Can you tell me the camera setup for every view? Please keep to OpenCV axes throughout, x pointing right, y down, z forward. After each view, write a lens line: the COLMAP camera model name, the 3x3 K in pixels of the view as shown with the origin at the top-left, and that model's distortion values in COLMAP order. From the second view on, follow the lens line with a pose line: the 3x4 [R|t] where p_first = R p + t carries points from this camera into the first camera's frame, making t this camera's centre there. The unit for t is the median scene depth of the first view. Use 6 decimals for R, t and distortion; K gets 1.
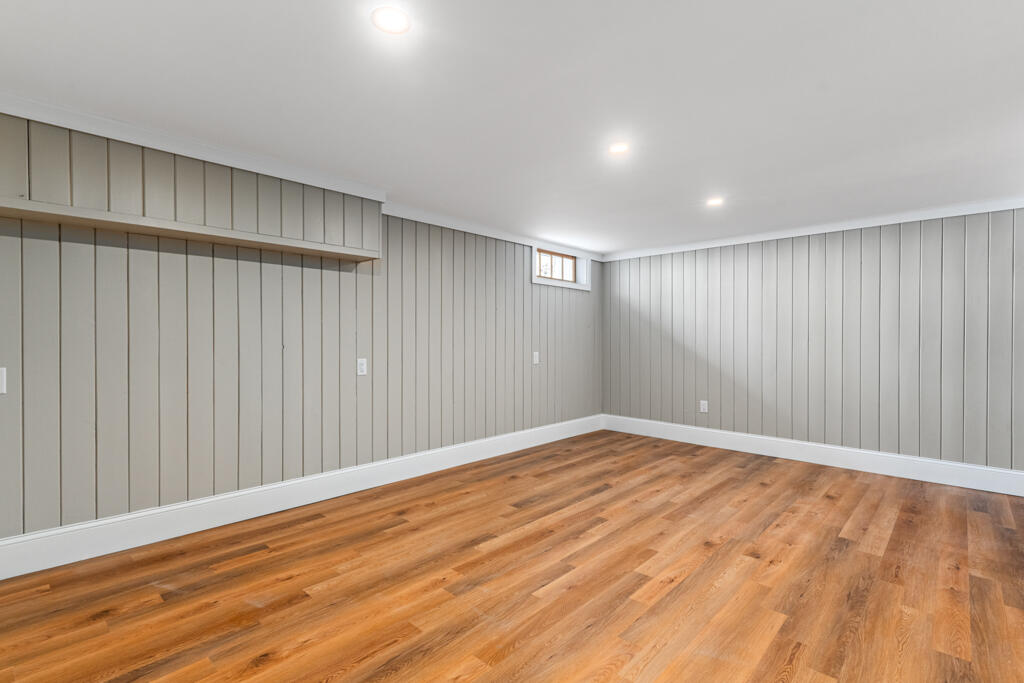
lens RADIAL K [[493.7, 0, 513.0], [0, 493.7, 336.3], [0, 0, 1]] dist [0.007954, 0.001288]
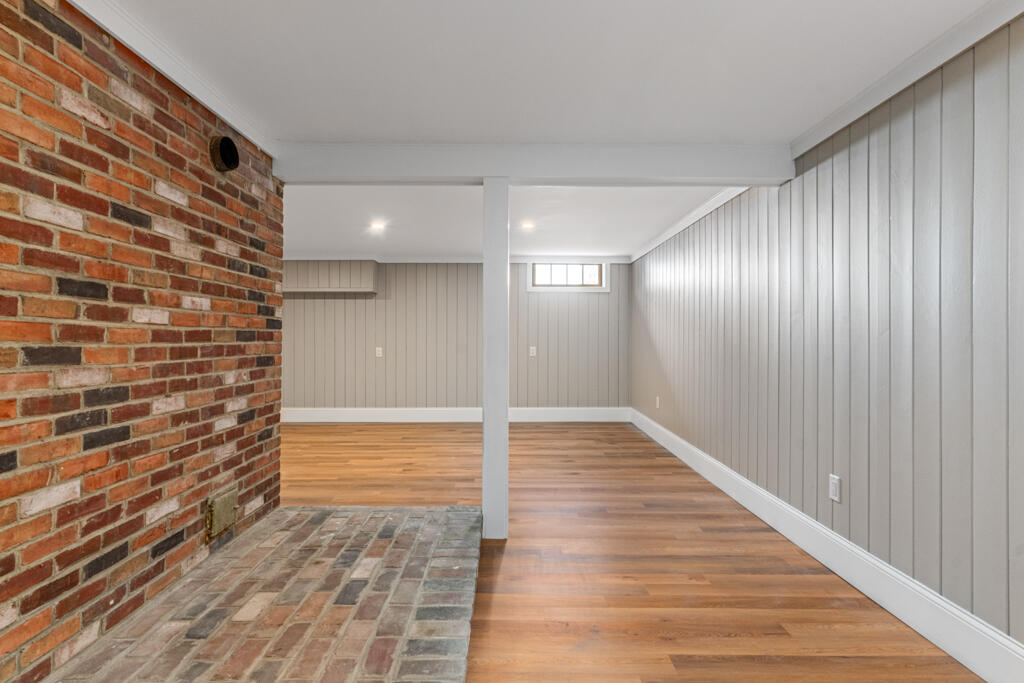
lens RADIAL K [[529.0, 0, 506.0], [0, 529.0, 336.7], [0, 0, 1]] dist [0.000932, 0.002664]
pose [[0.679391, -0.003503, -0.733768, 1.829510], [0.004979, 0.999988, -0.000164, 0.011769], [0.733760, -0.003542, 0.679400, 0.071709]]
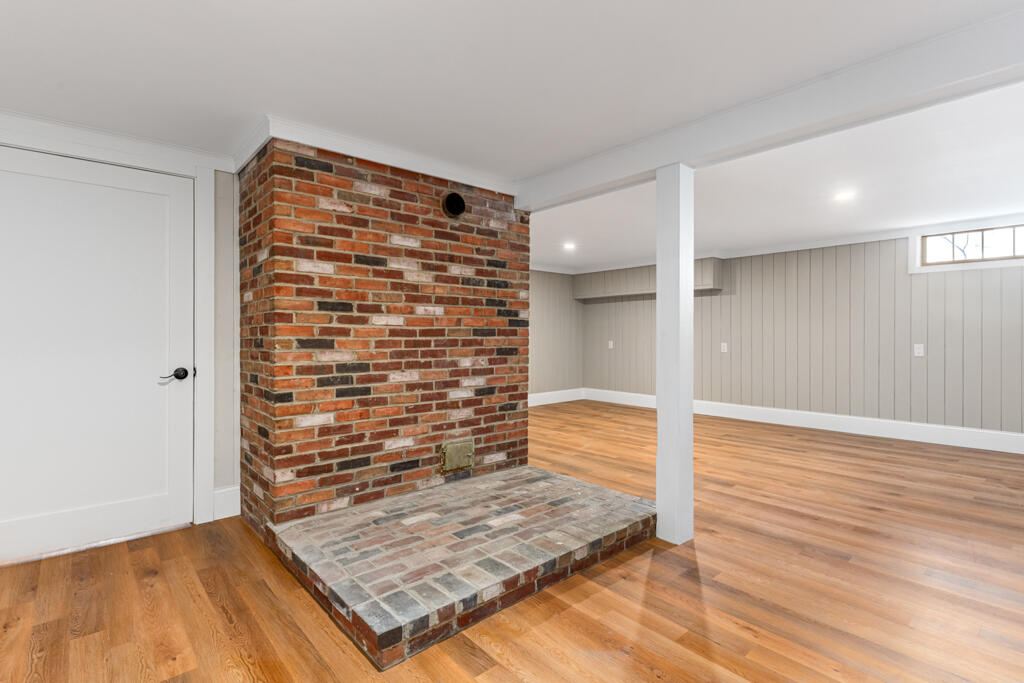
lens RADIAL K [[493.7, 0, 521.8], [0, 493.7, 333.4], [0, 0, 1]] dist [0.007954, 0.001288]
pose [[-0.090551, -0.001748, -0.995890, 2.016763], [0.006246, 0.999978, -0.002323, 0.013737], [0.995872, -0.006430, -0.090538, 0.582098]]
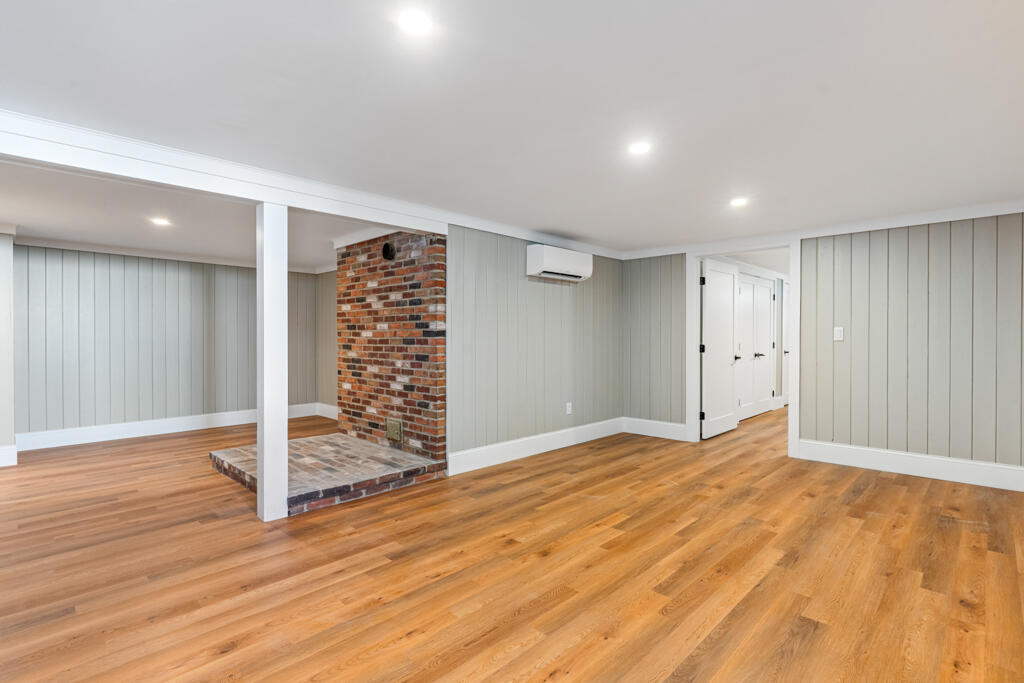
lens RADIAL K [[493.7, 0, 518.6], [0, 493.7, 340.1], [0, 0, 1]] dist [0.007954, 0.001288]
pose [[-0.999685, -0.003325, 0.024862, 0.416503], [-0.003374, 0.999992, -0.001922, 0.004898], [-0.024856, -0.002005, -0.999689, 1.935046]]
